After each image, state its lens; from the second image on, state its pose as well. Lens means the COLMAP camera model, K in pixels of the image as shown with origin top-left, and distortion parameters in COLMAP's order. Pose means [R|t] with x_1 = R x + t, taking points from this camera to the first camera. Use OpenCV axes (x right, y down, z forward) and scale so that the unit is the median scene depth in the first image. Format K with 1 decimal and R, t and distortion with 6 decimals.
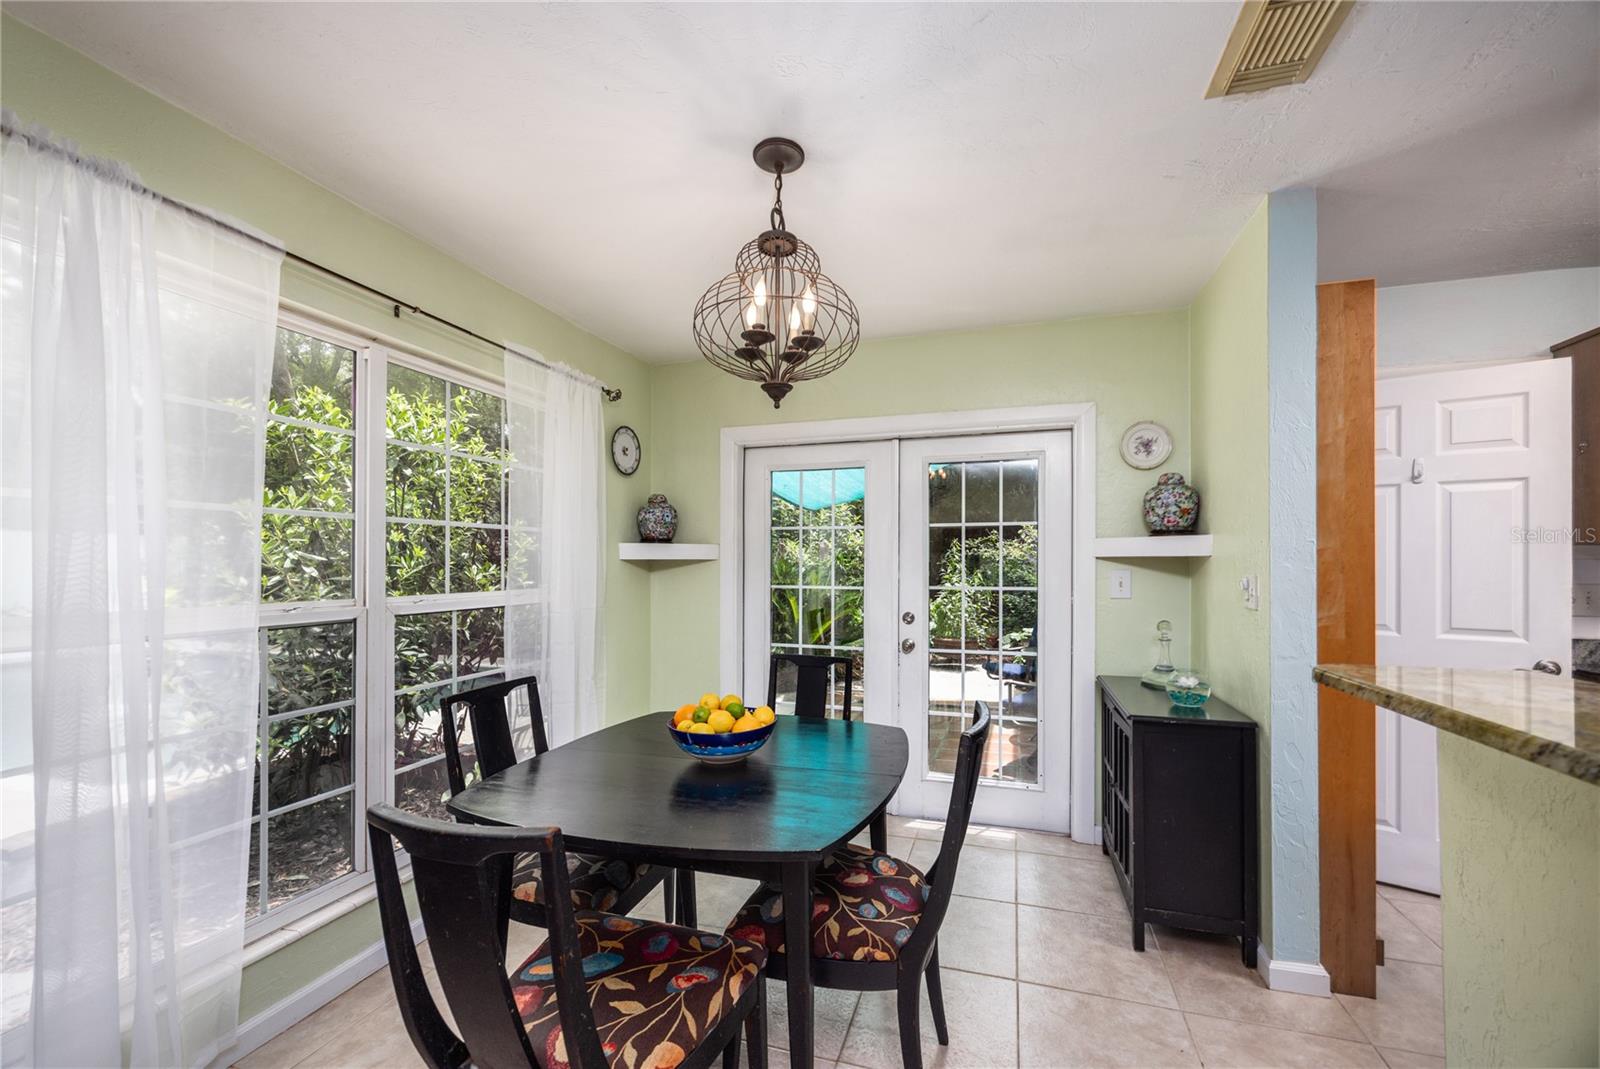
lens RADIAL K [[619.8, 0, 834.4], [0, 619.8, 550.9], [0, 0, 1]] dist [-0.003028, 0.000409]
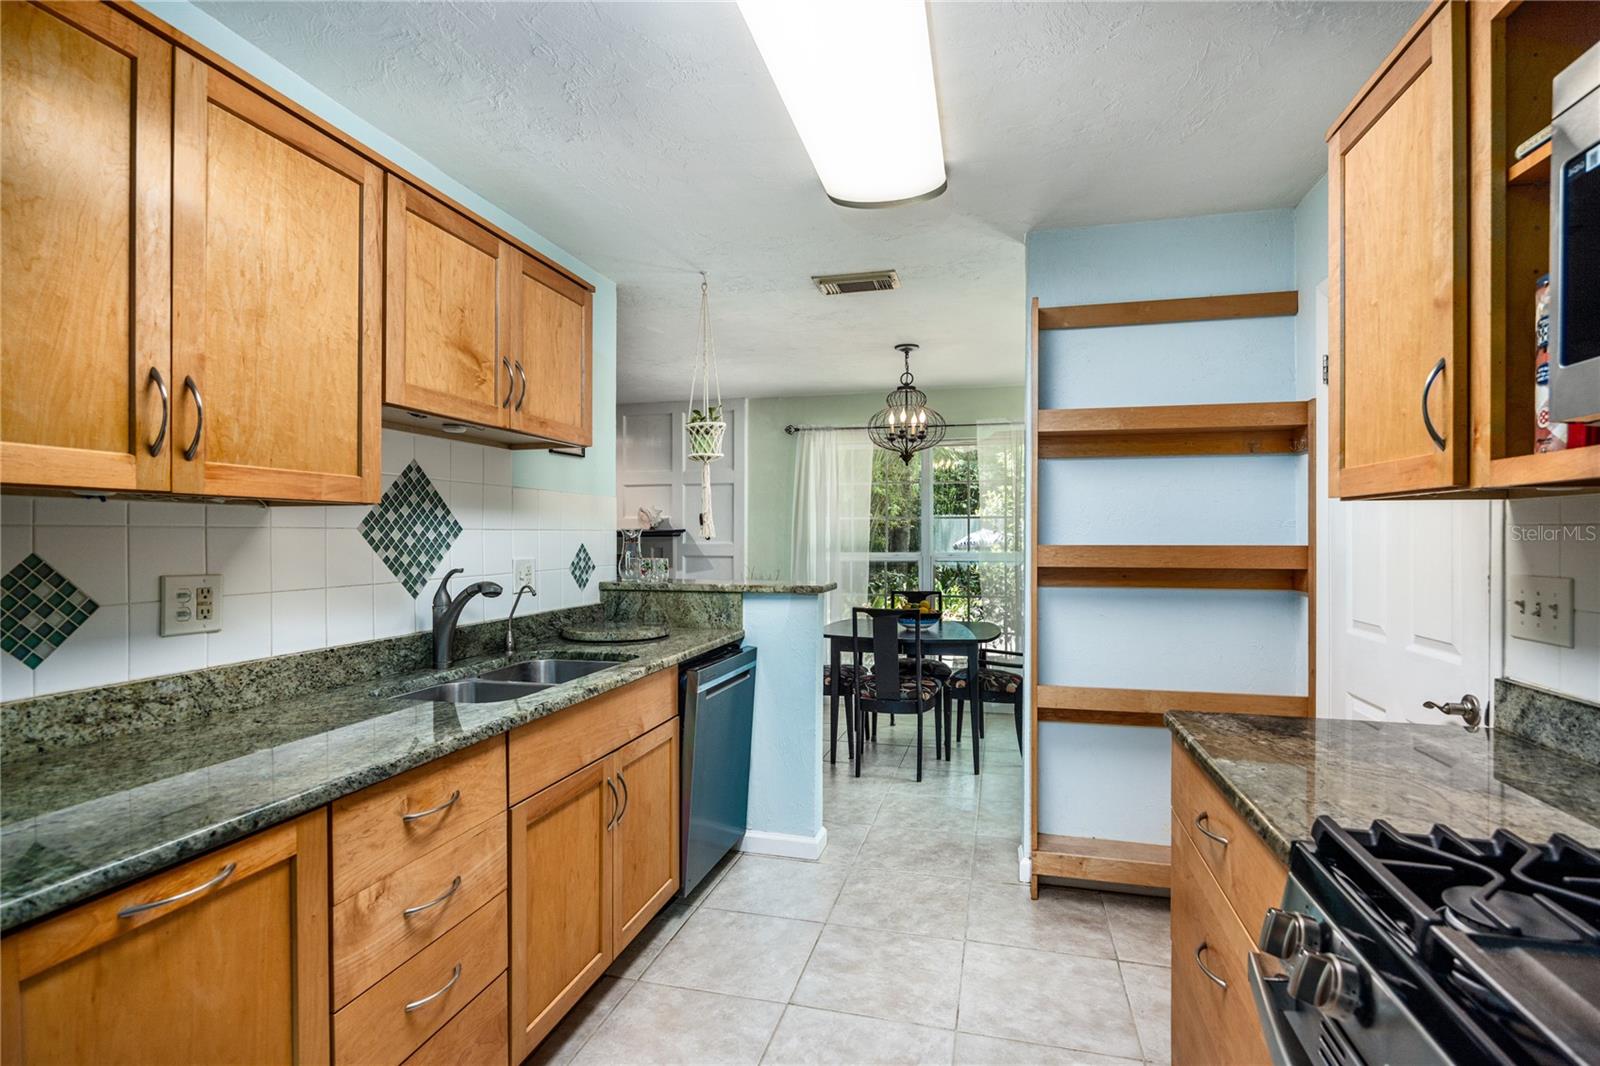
lens RADIAL K [[813.4, 0, 807.3], [0, 813.4, 540.0], [0, 0, 1]] dist [0.014472, 0.000985]
pose [[0.040139, 0.002658, -0.999191, 2.168180], [0.020743, 0.999779, 0.003493, 0.009396], [0.998979, -0.020866, 0.040075, 0.420837]]
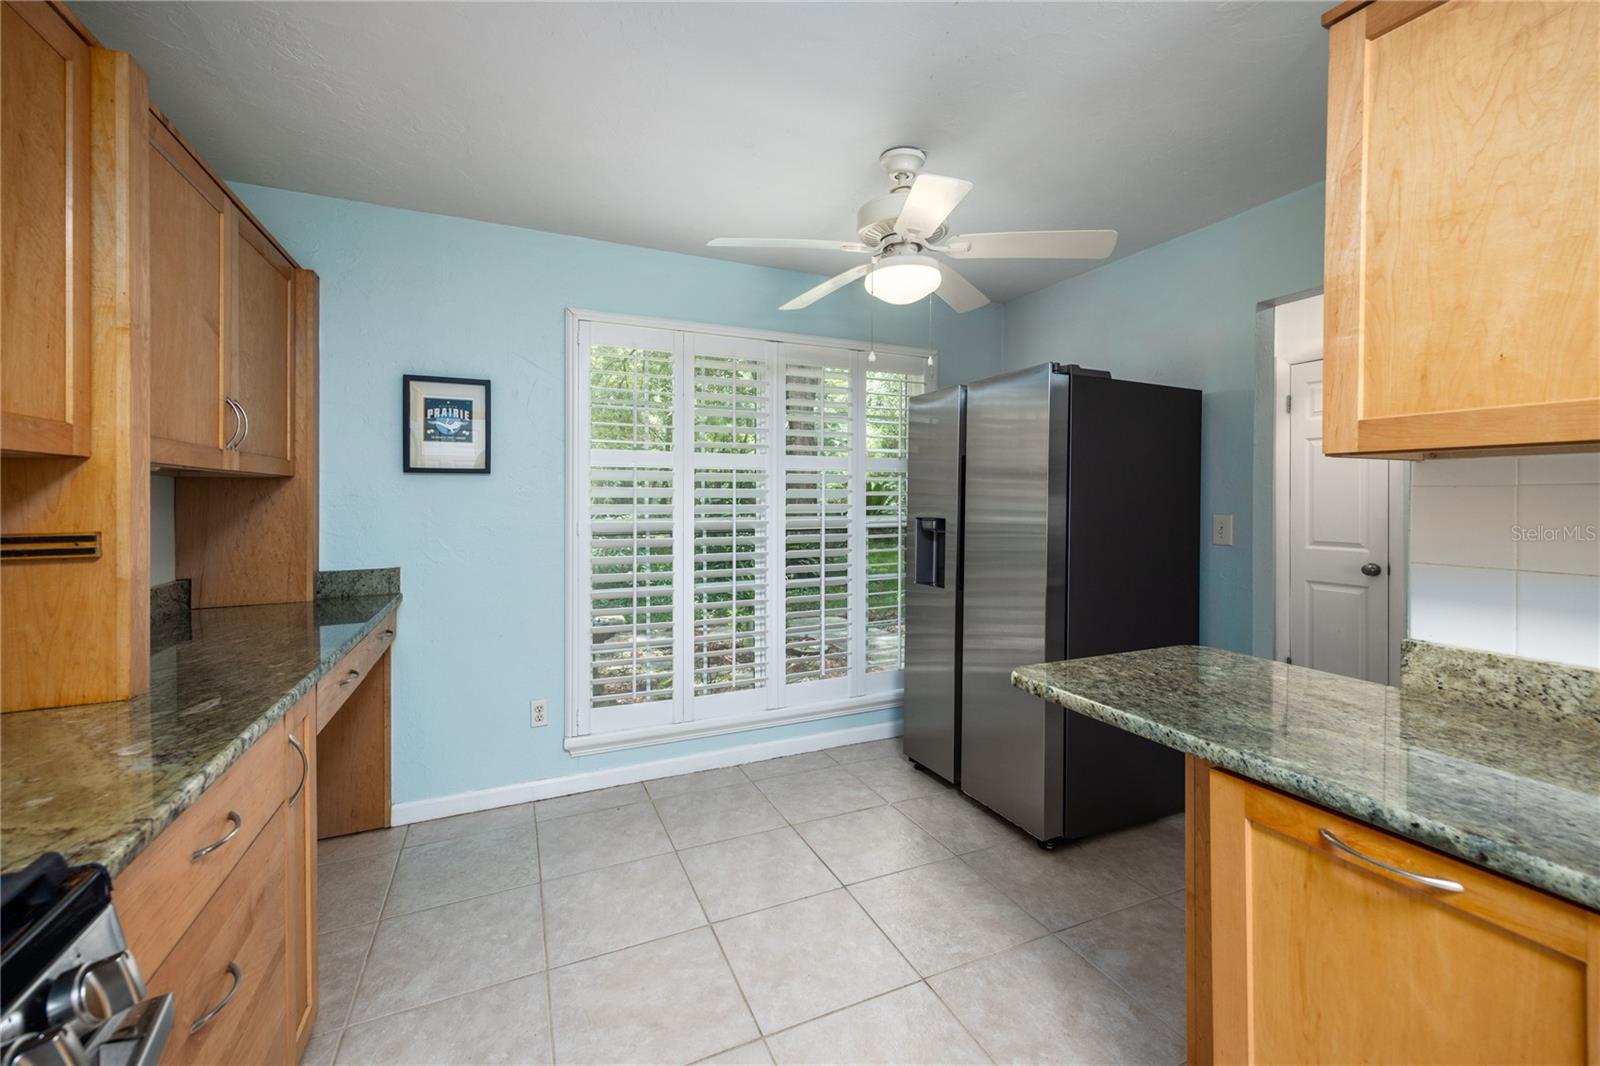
lens RADIAL K [[673.5, 0, 813.5], [0, 673.5, 497.2], [0, 0, 1]] dist [0.009648, 0.000772]
pose [[-0.648102, -0.003291, 0.761546, 1.510831], [-0.016789, 0.999809, -0.009968, 0.011740], [-0.761368, -0.019246, -0.648034, 0.593132]]
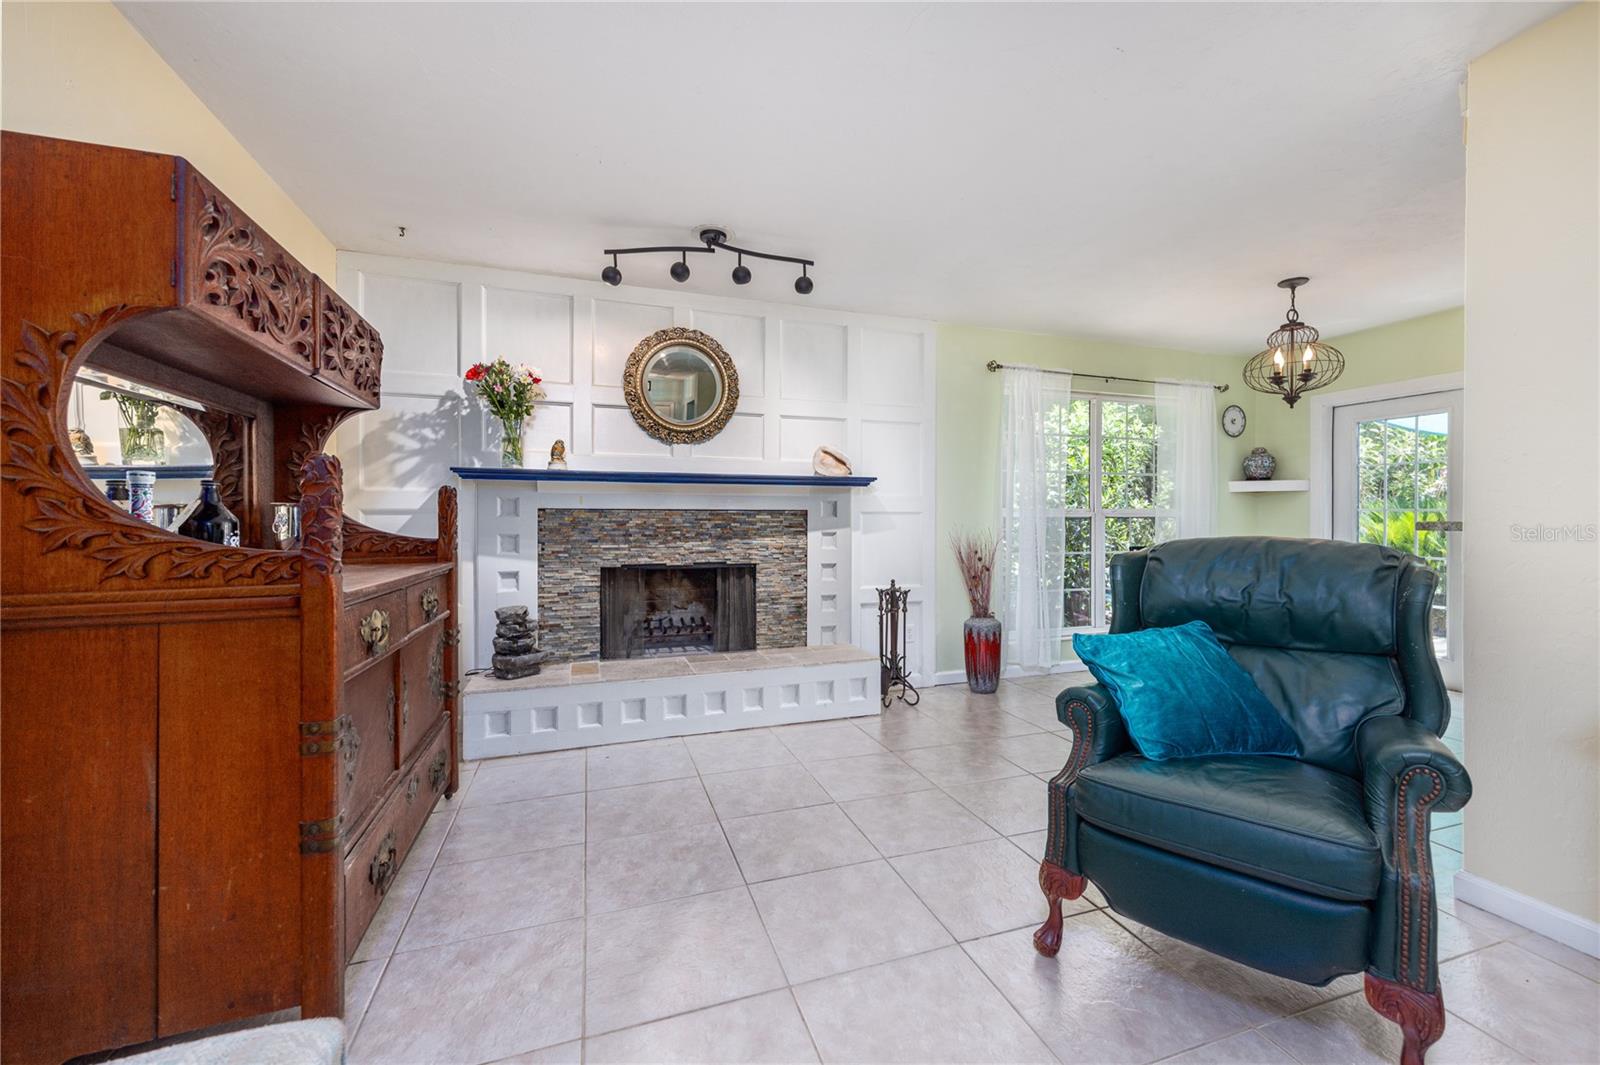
lens RADIAL K [[673.5, 0, 824.4], [0, 673.5, 514.2], [0, 0, 1]] dist [0.009648, 0.000772]
pose [[0.590961, 0.003087, -0.806695, 0.617276], [0.011998, 0.999848, 0.012615, 0.051382], [0.806611, -0.017133, 0.590834, -1.199028]]
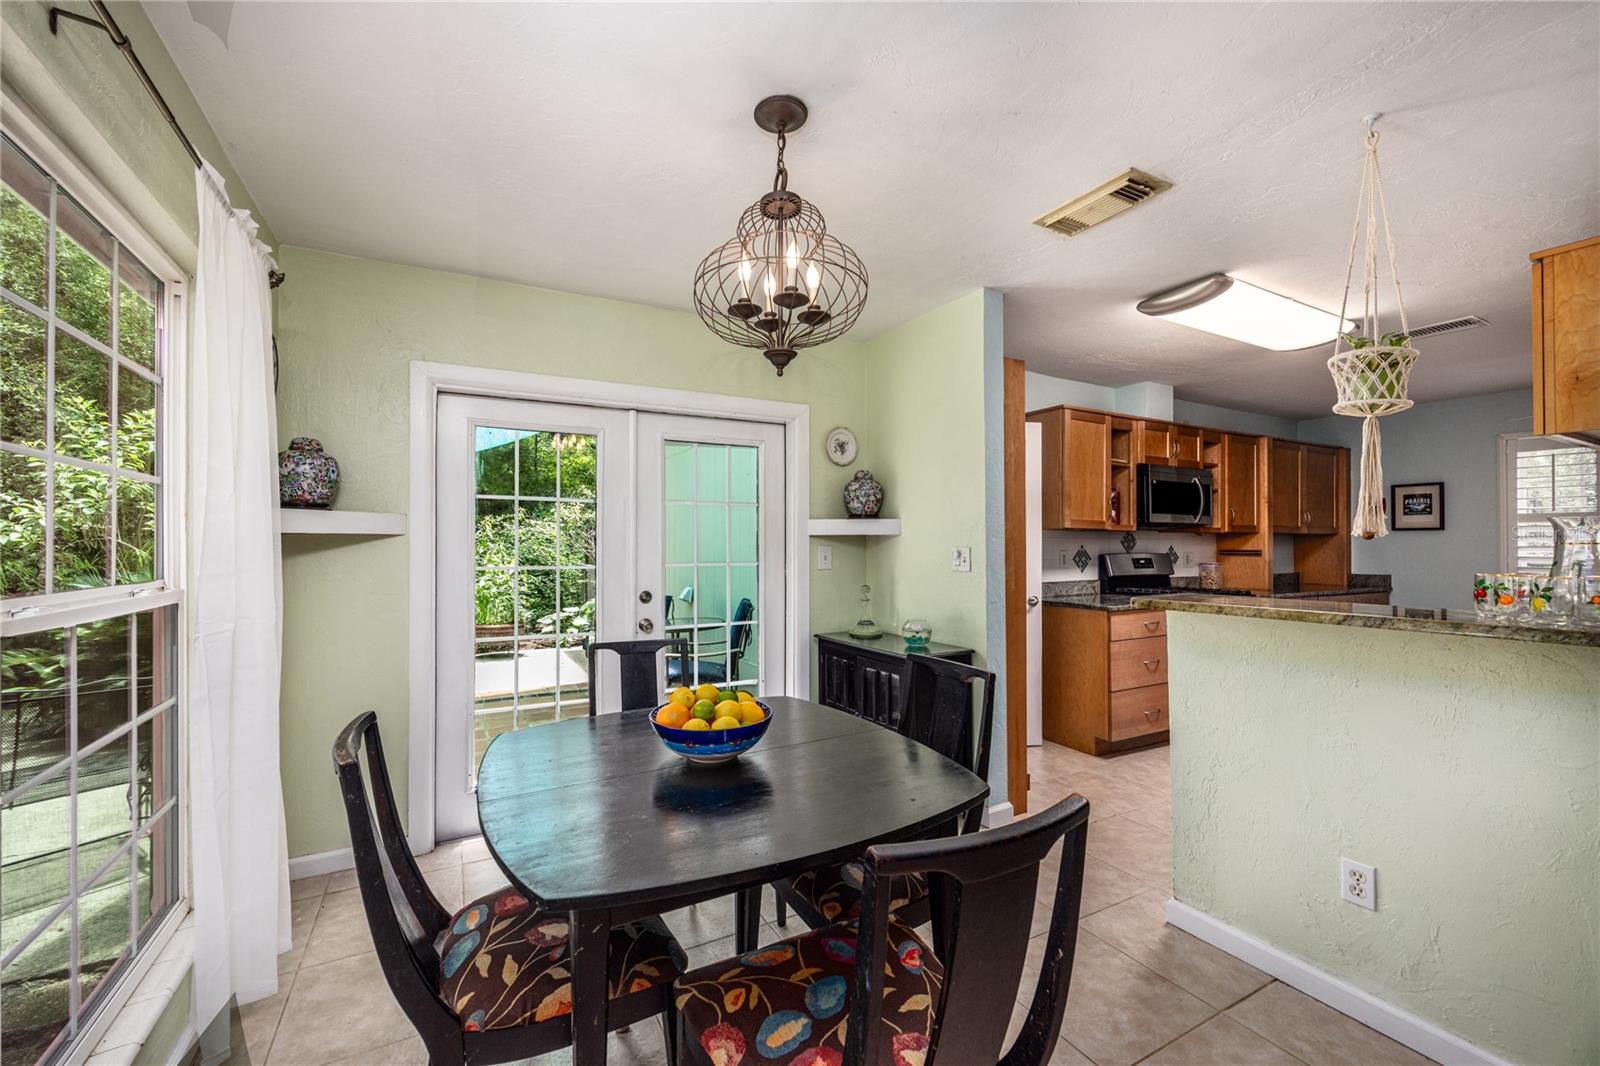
lens RADIAL K [[619.8, 0, 771.3], [0, 619.8, 531.7], [0, 0, 1]] dist [-0.003028, 0.000409]
pose [[0.729339, 0.012052, 0.684046, -0.600268], [-0.013047, 0.999908, -0.003706, 0.011625], [-0.684028, -0.006222, 0.729430, 0.243091]]
